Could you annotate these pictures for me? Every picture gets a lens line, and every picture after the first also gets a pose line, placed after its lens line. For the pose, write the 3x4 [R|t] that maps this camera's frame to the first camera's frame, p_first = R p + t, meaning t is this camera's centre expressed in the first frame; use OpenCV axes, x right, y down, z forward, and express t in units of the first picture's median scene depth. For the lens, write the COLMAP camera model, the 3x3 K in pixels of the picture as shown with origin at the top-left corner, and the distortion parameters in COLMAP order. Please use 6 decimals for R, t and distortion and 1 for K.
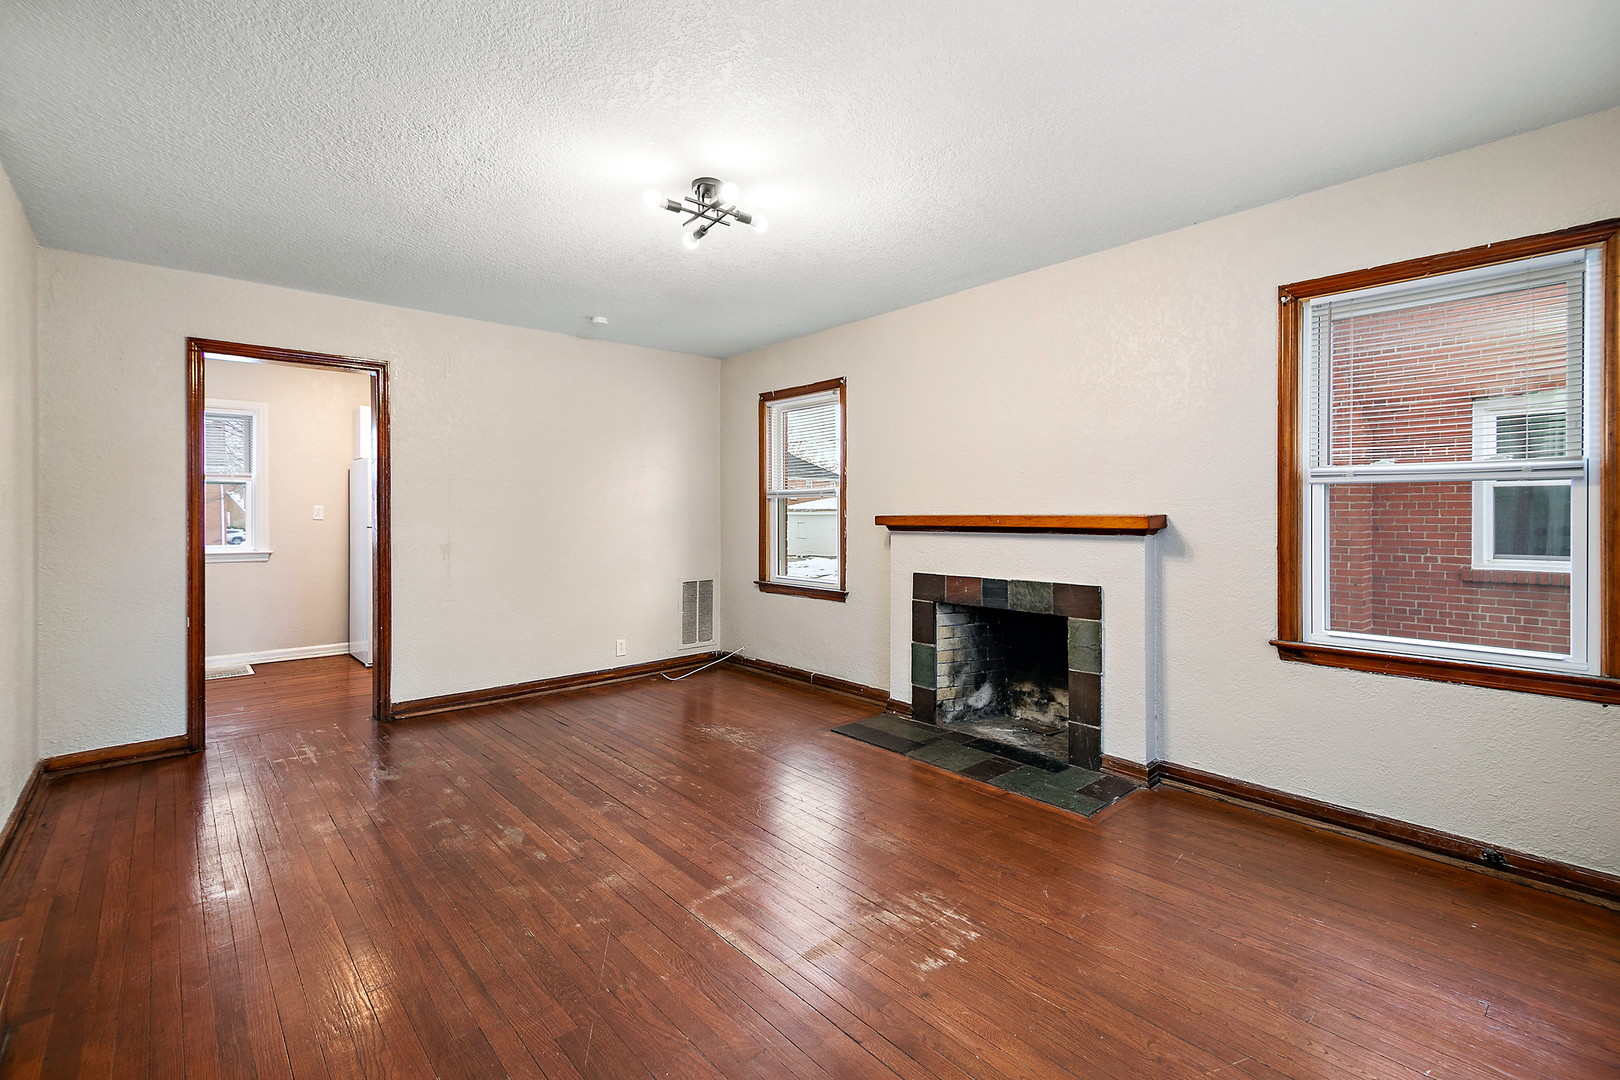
lens RADIAL K [[730.9, 0, 810.7], [0, 730.9, 513.6], [0, 0, 1]] dist [0.028822, -0.000100]
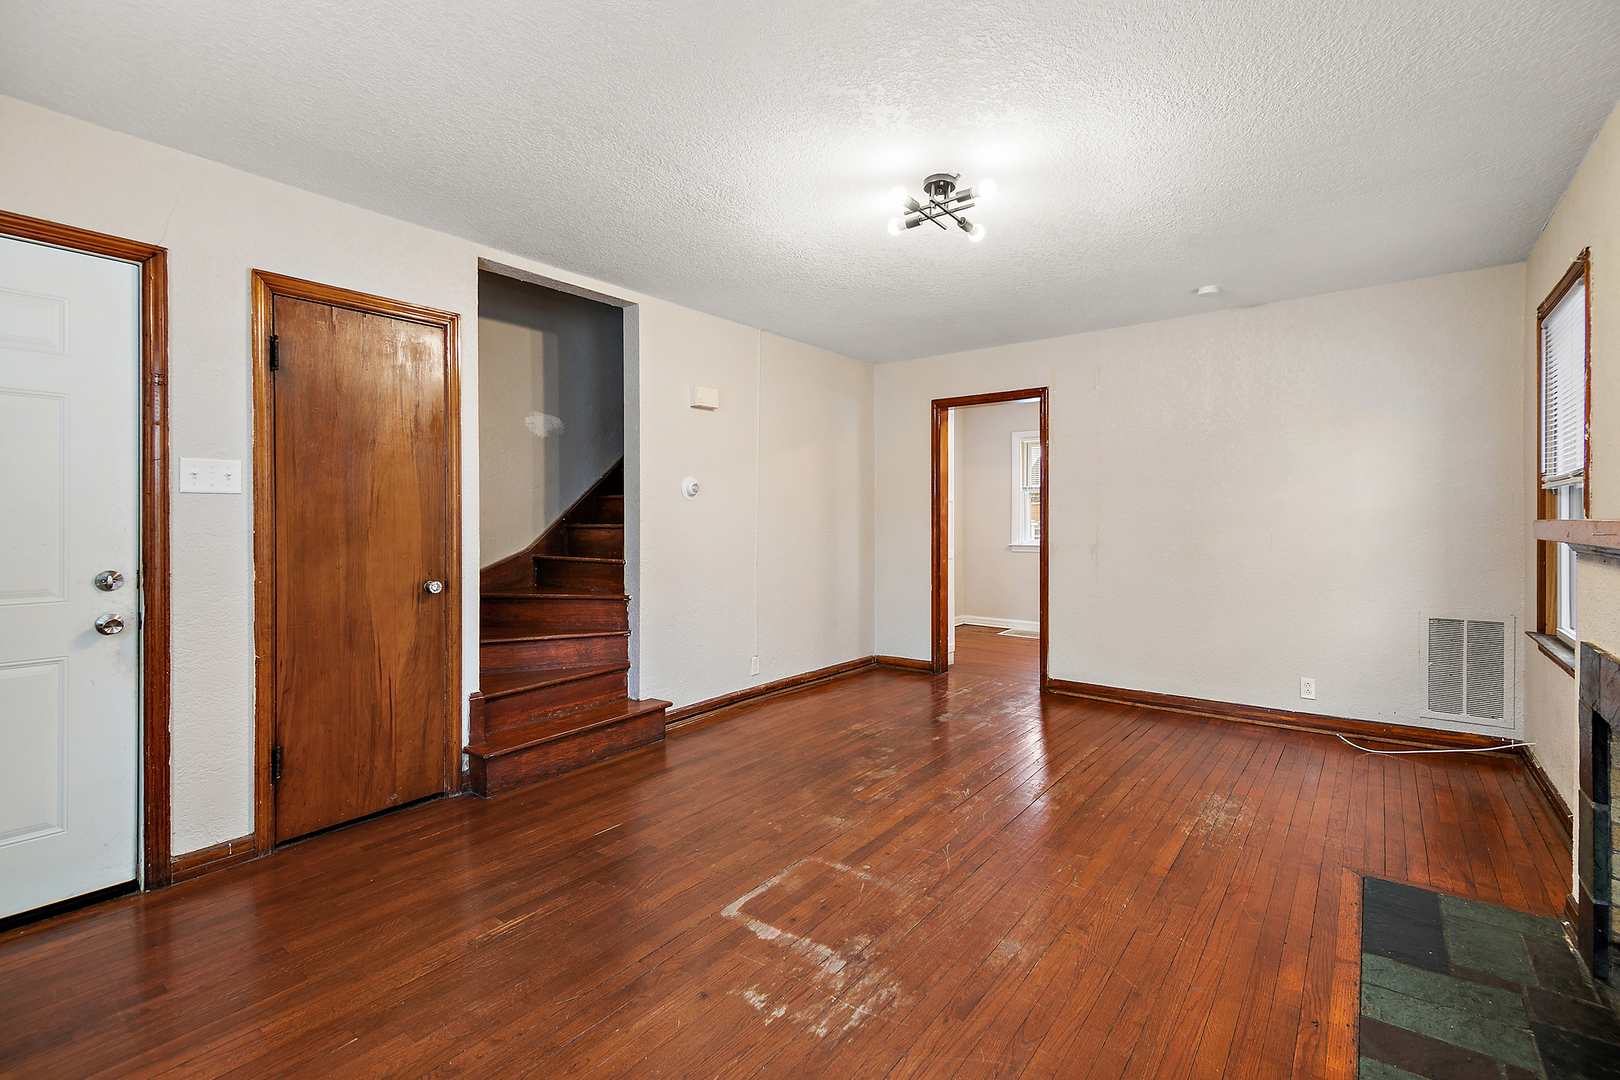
lens RADIAL K [[728.3, 0, 810.4], [0, 728.3, 519.2], [0, 0, 1]] dist [0.015524, -0.000281]
pose [[0.193452, 0.004531, -0.981099, 0.731596], [-0.001084, 0.999990, 0.004405, 0.000923], [0.981109, 0.000211, 0.193455, 0.602316]]
